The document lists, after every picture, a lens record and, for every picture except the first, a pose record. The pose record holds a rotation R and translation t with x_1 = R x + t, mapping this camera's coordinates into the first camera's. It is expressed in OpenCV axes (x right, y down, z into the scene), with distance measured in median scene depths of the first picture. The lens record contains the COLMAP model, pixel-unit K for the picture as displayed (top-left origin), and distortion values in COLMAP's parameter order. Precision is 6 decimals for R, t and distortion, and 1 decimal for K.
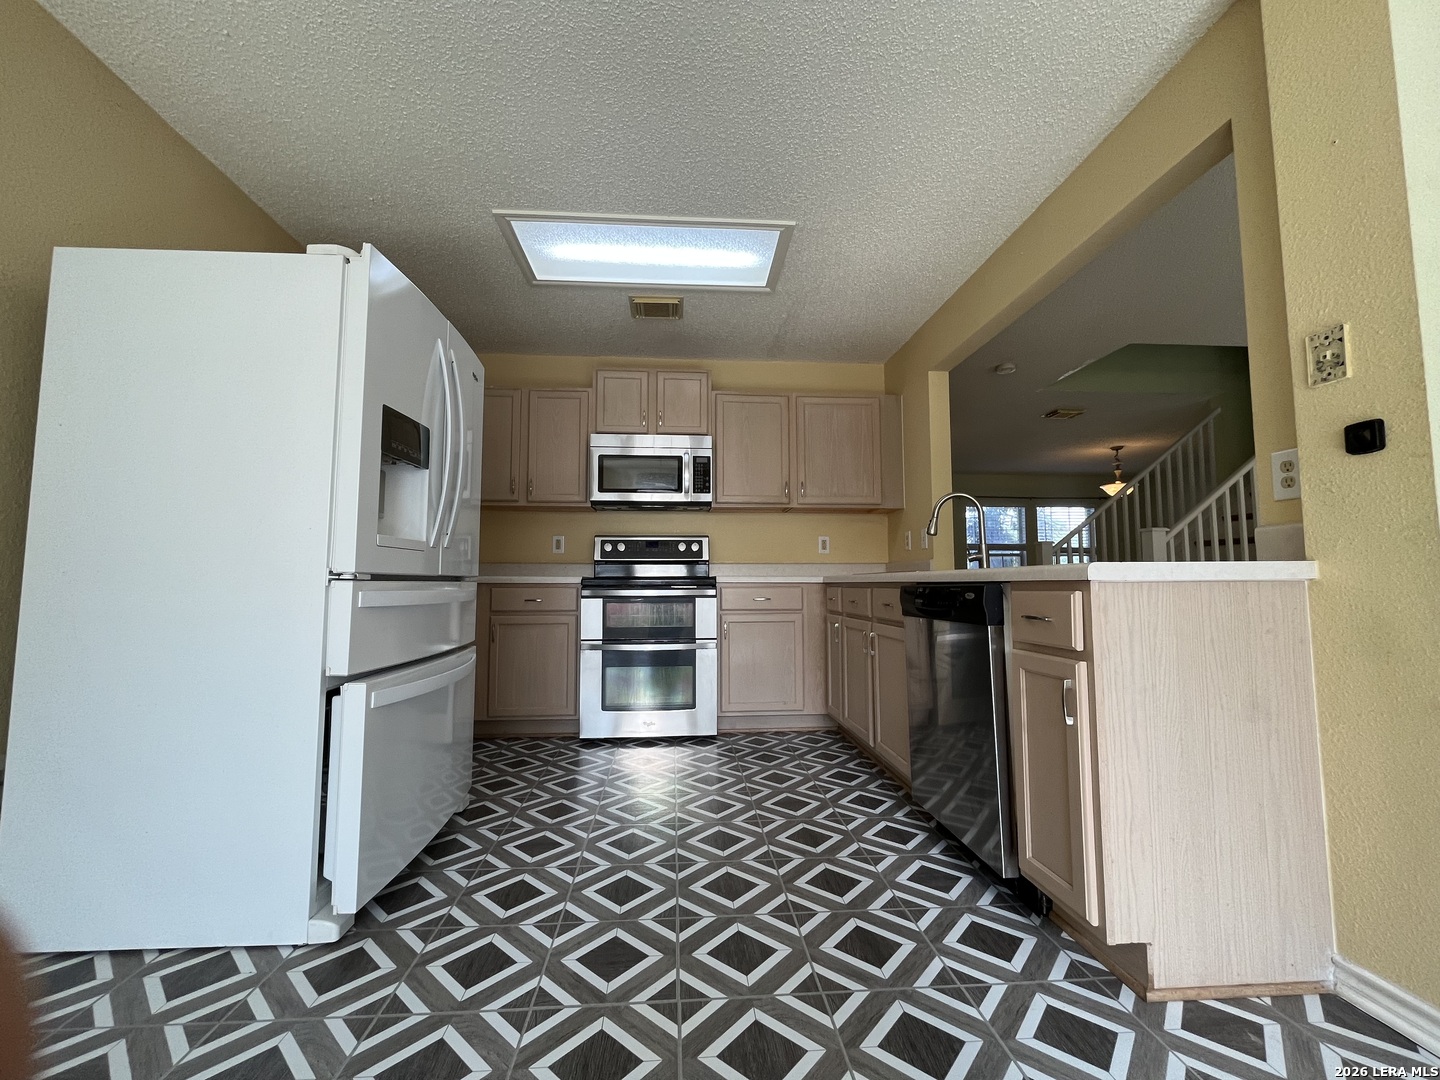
lens RADIAL K [[584.7, 0, 716.0], [0, 584.7, 539.2], [0, 0, 1]] dist [-0.003269, 0.000805]
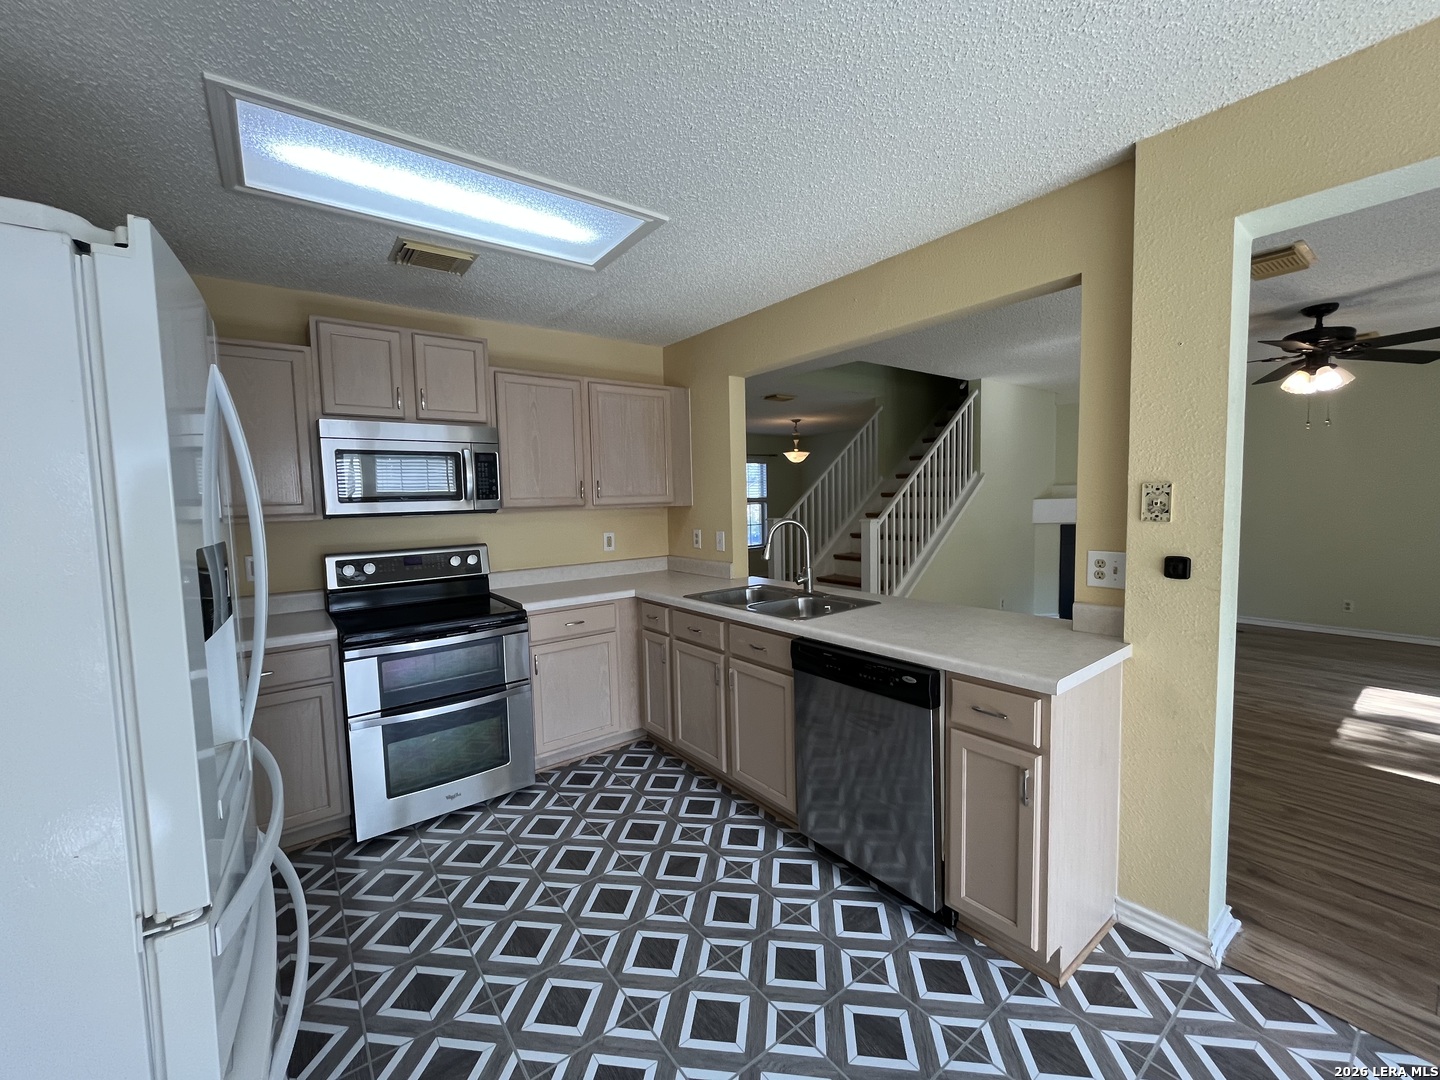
lens RADIAL K [[584.7, 0, 716.0], [0, 584.7, 539.2], [0, 0, 1]] dist [-0.003269, 0.000805]
pose [[0.836287, -0.058443, 0.545168, -0.246524], [-0.018222, 0.990791, 0.134168, -0.166497], [-0.547989, -0.122137, 0.827521, 0.176189]]
